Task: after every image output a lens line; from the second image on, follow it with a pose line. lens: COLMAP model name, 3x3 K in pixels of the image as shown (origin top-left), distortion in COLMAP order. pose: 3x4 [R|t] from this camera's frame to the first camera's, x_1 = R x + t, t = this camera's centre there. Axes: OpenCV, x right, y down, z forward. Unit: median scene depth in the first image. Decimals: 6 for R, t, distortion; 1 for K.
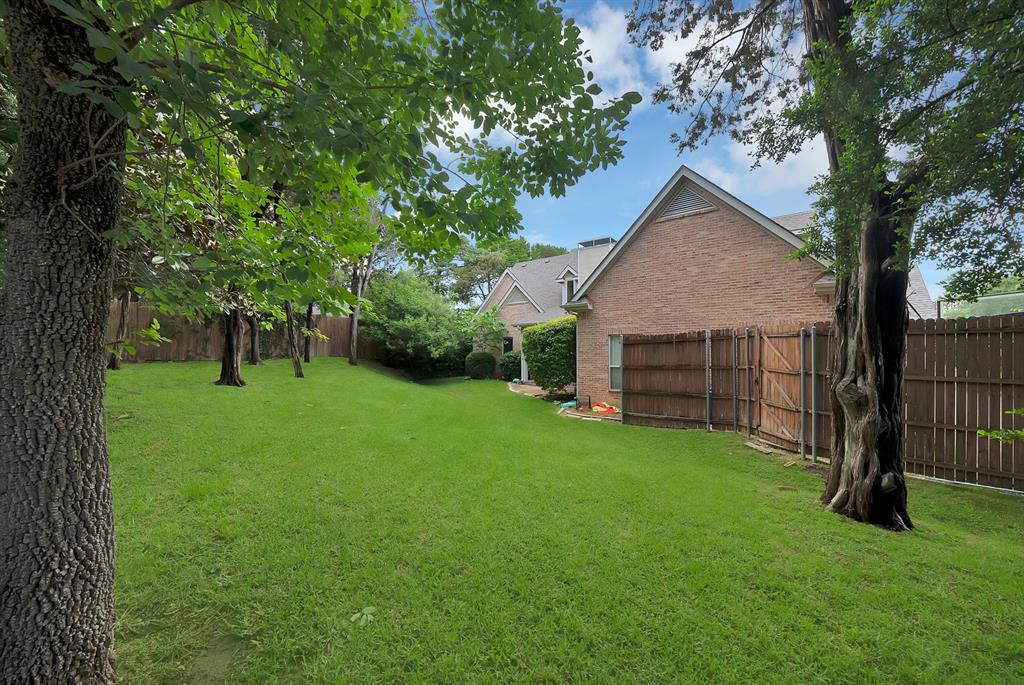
lens RADIAL K [[369.7, 0, 509.5], [0, 369.7, 345.6], [0, 0, 1]] dist [-0.023707, 0.002626]
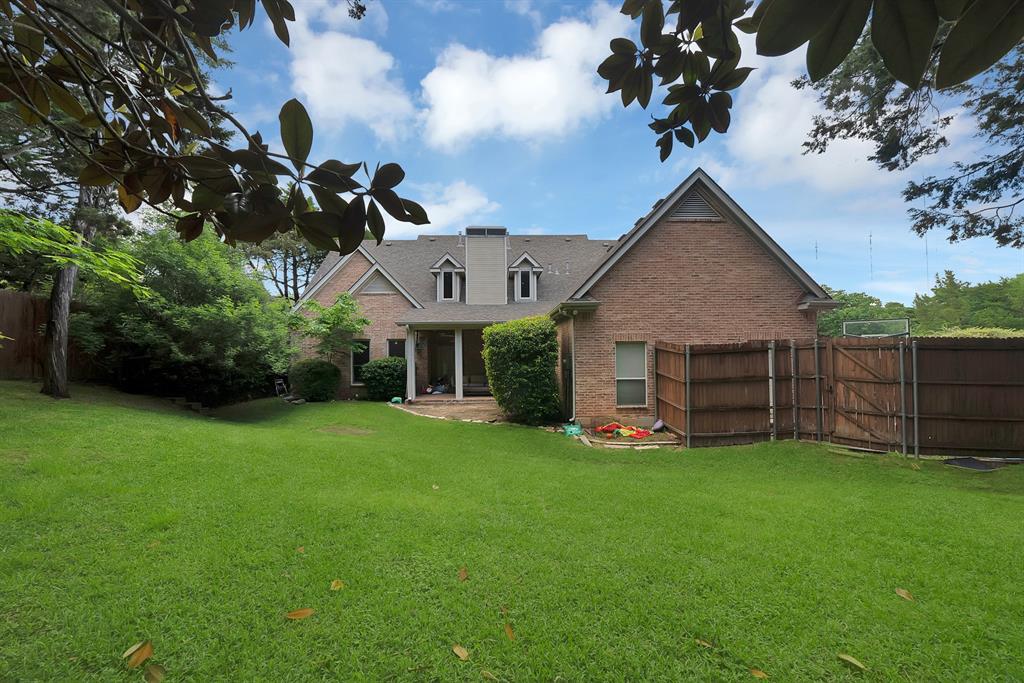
lens RADIAL K [[369.7, 0, 513.8], [0, 369.7, 342.9], [0, 0, 1]] dist [-0.023707, 0.002626]
pose [[0.768365, 0.007927, 0.639963, -0.498952], [-0.002052, 0.999949, -0.009922, -0.019125], [-0.640009, 0.006311, 0.768342, 0.551825]]
